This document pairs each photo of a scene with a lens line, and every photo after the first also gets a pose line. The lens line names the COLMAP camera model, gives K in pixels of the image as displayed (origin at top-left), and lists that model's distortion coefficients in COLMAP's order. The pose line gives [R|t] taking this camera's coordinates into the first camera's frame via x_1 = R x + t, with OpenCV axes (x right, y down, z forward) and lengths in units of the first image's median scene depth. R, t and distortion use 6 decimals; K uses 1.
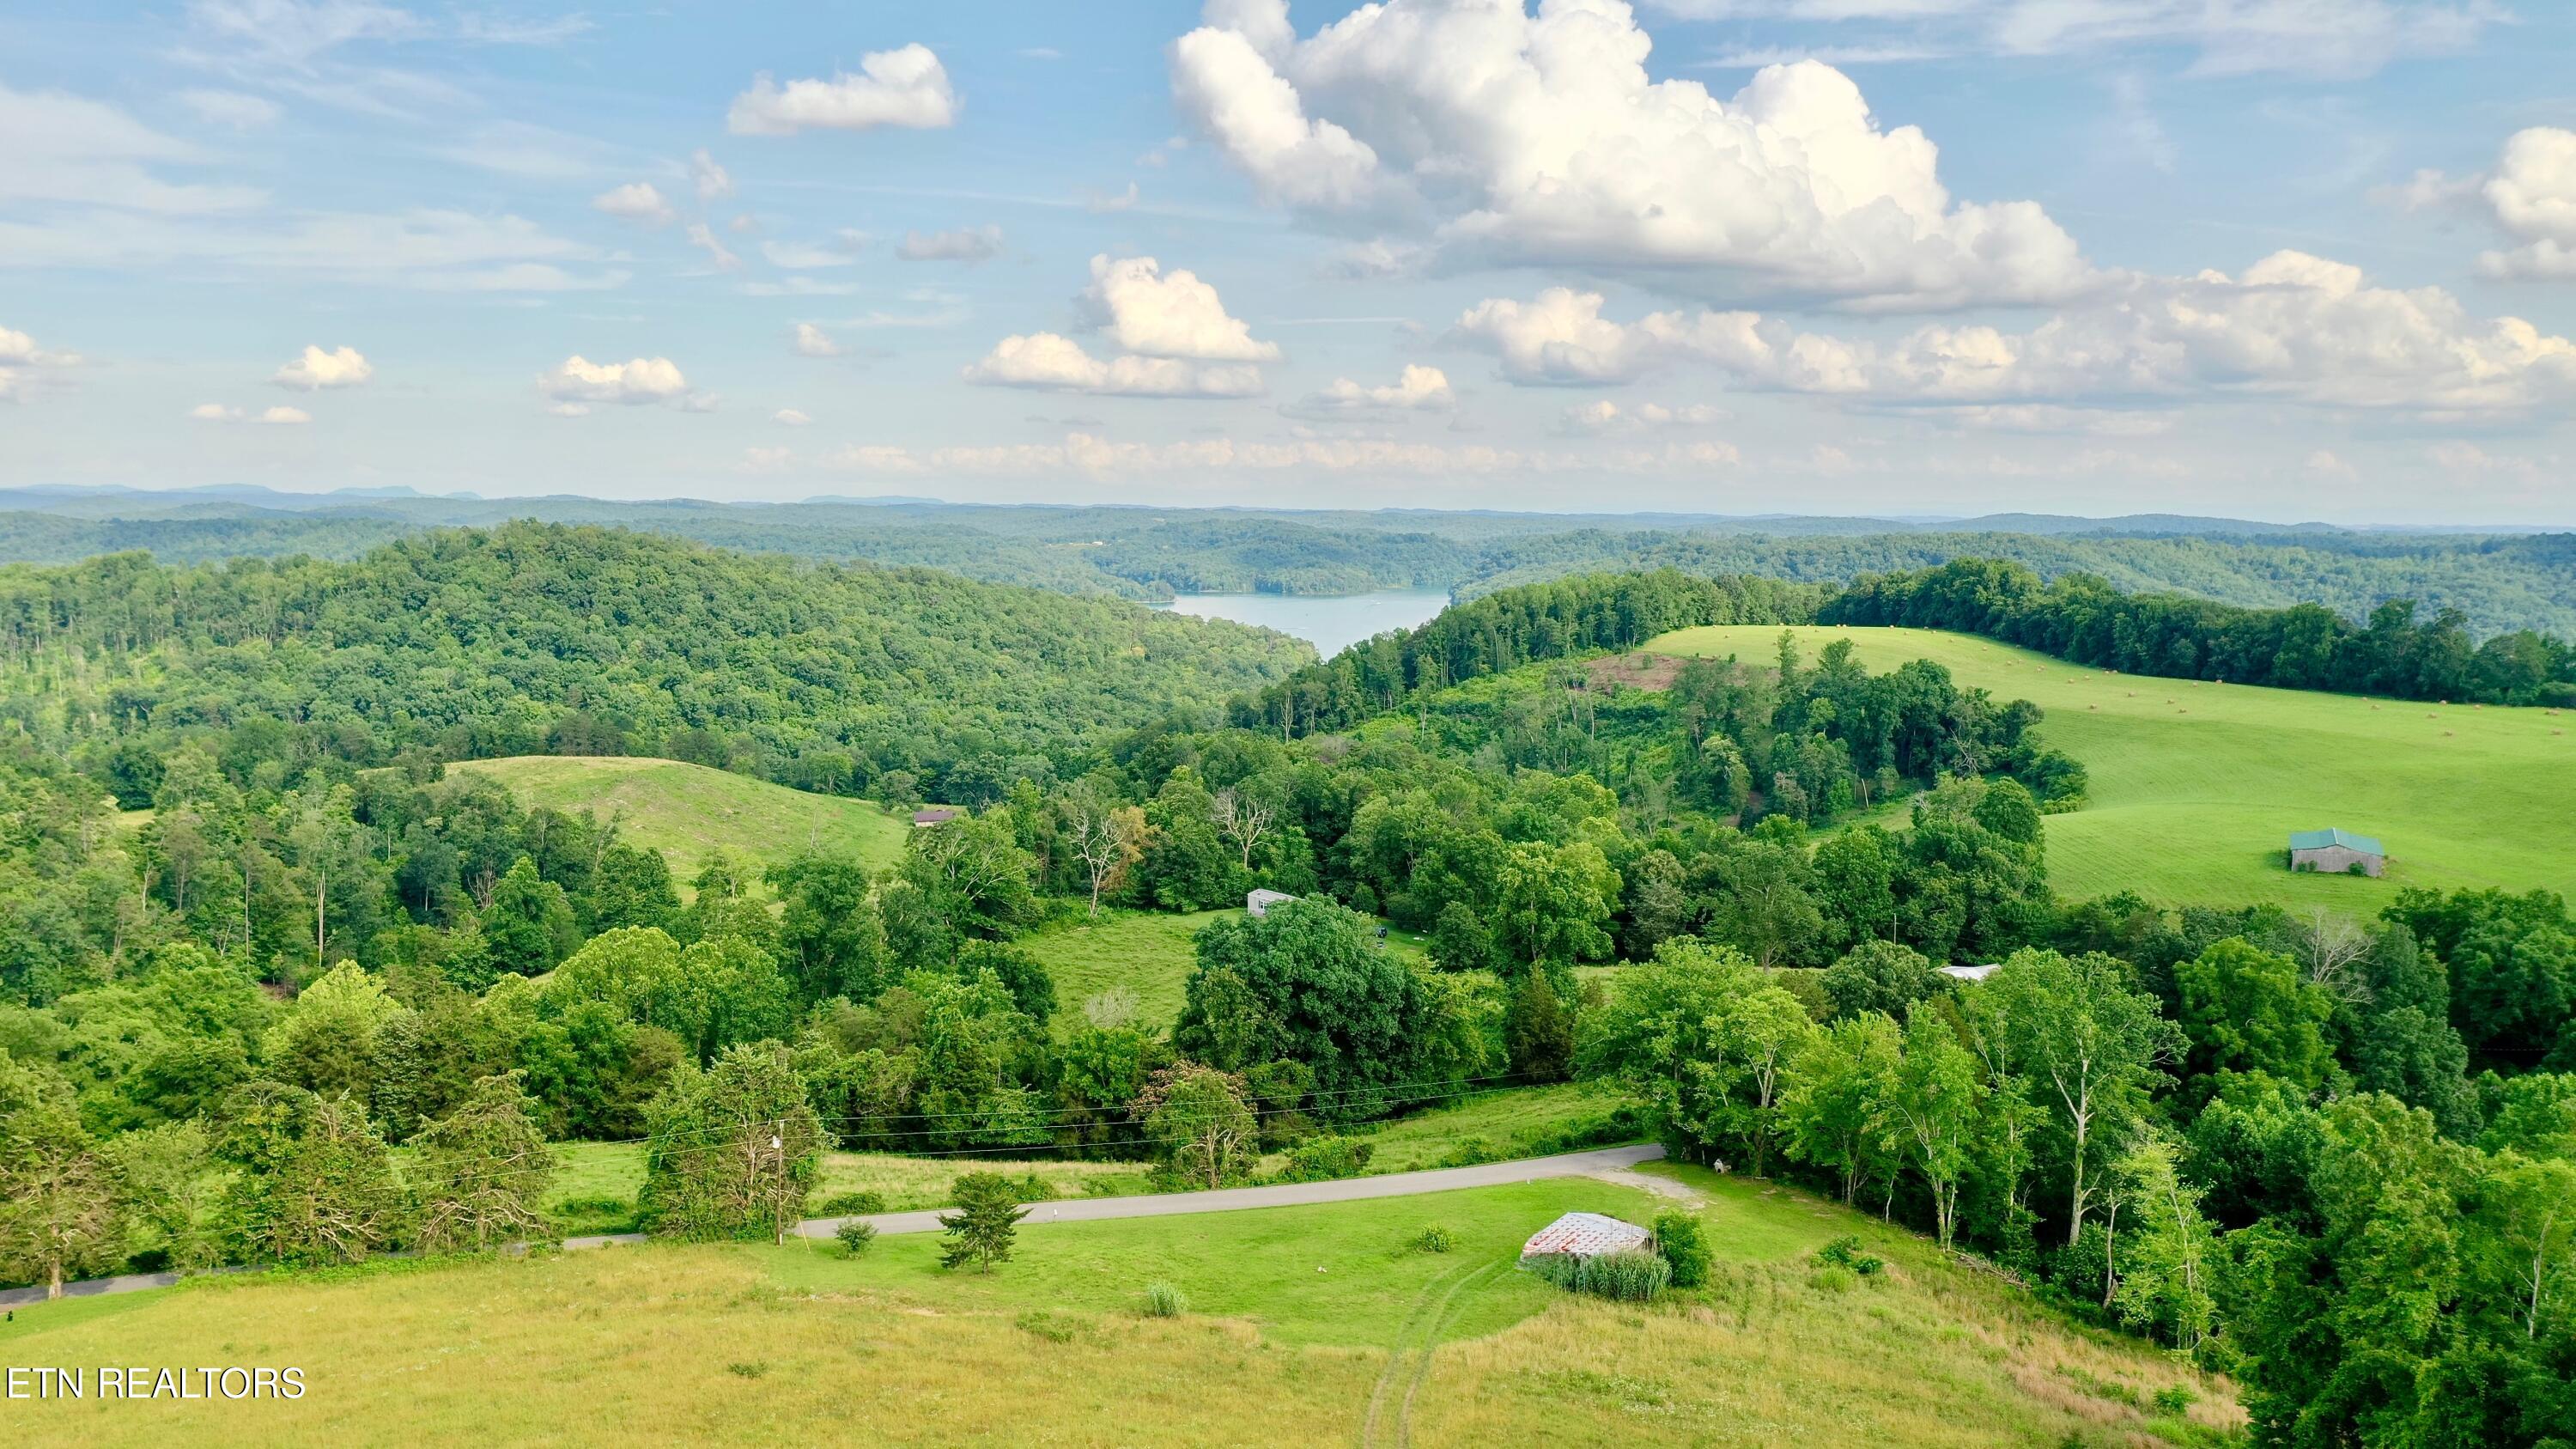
lens RADIAL K [[2062.2, 0, 1288.0], [0, 2062.2, 724.5], [0, 0, 1]] dist [0.002466, -0.002098]
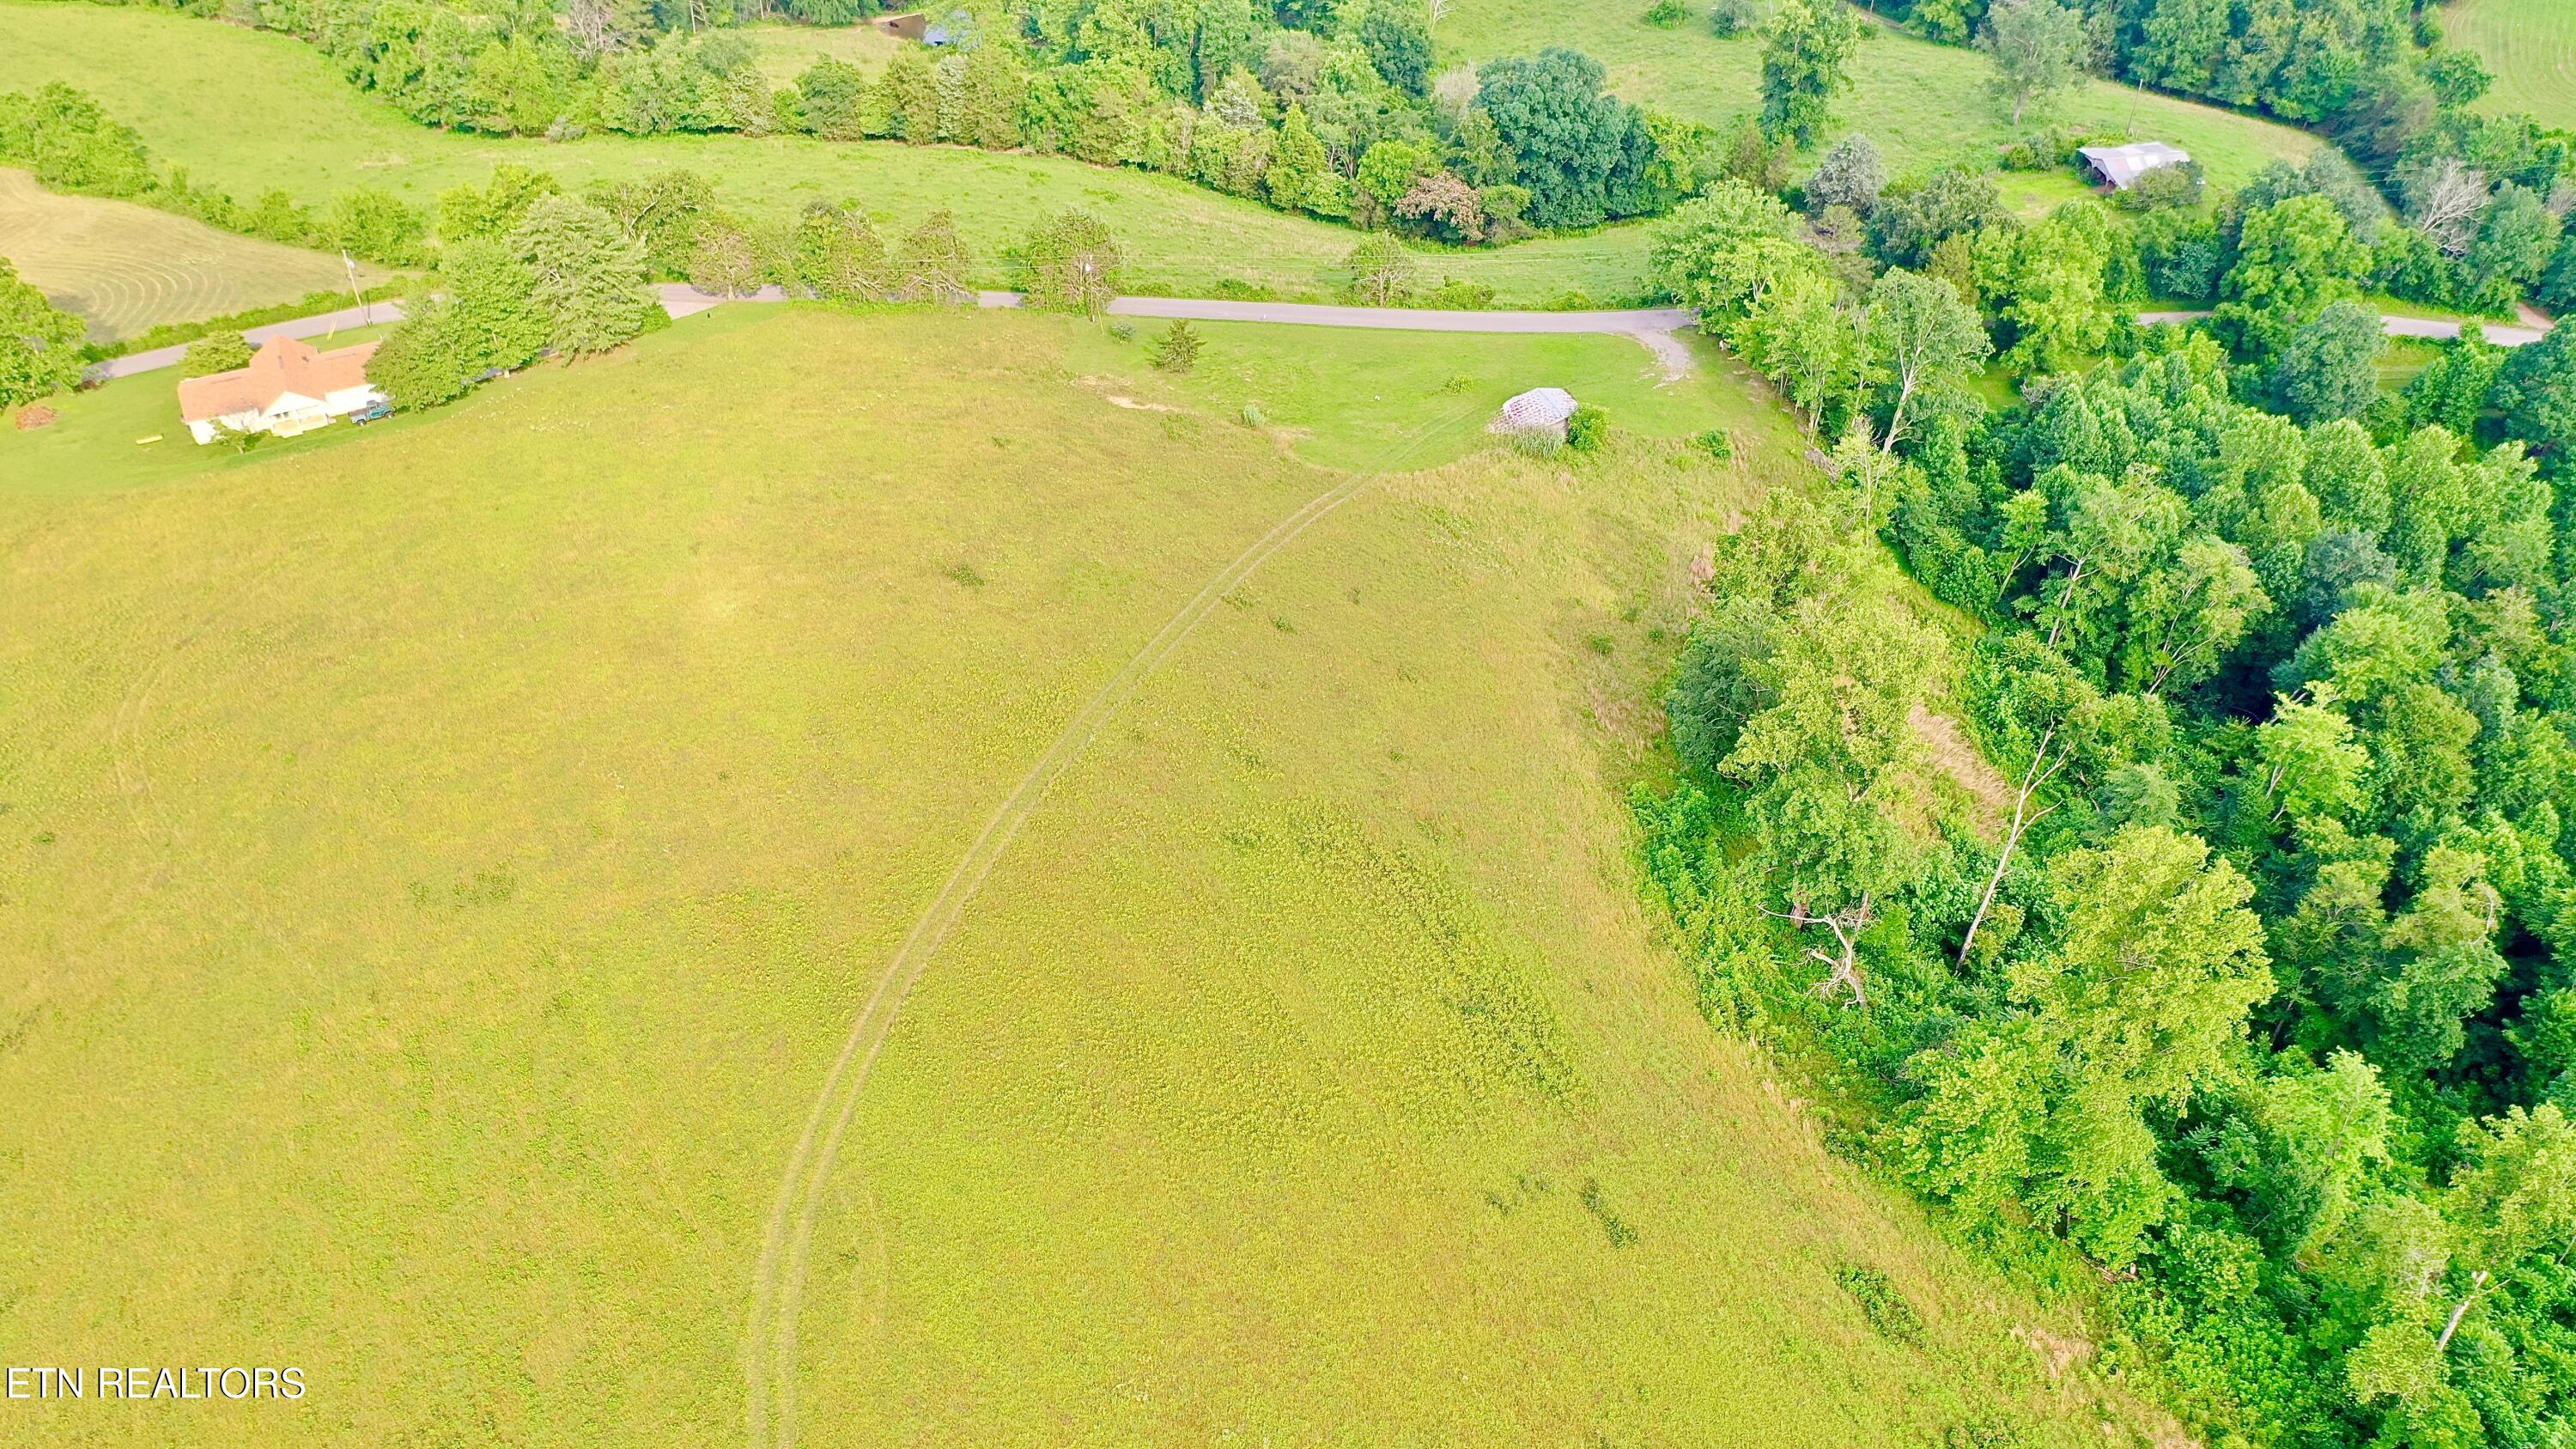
lens RADIAL K [[2062.2, 0, 1288.0], [0, 2062.2, 724.5], [0, 0, 1]] dist [0.002466, -0.002098]
pose [[0.929999, 0.232332, -0.284823, 0.339155], [-0.029703, 0.819867, 0.571784, -0.330316], [0.366361, -0.523298, 0.769376, -0.317852]]
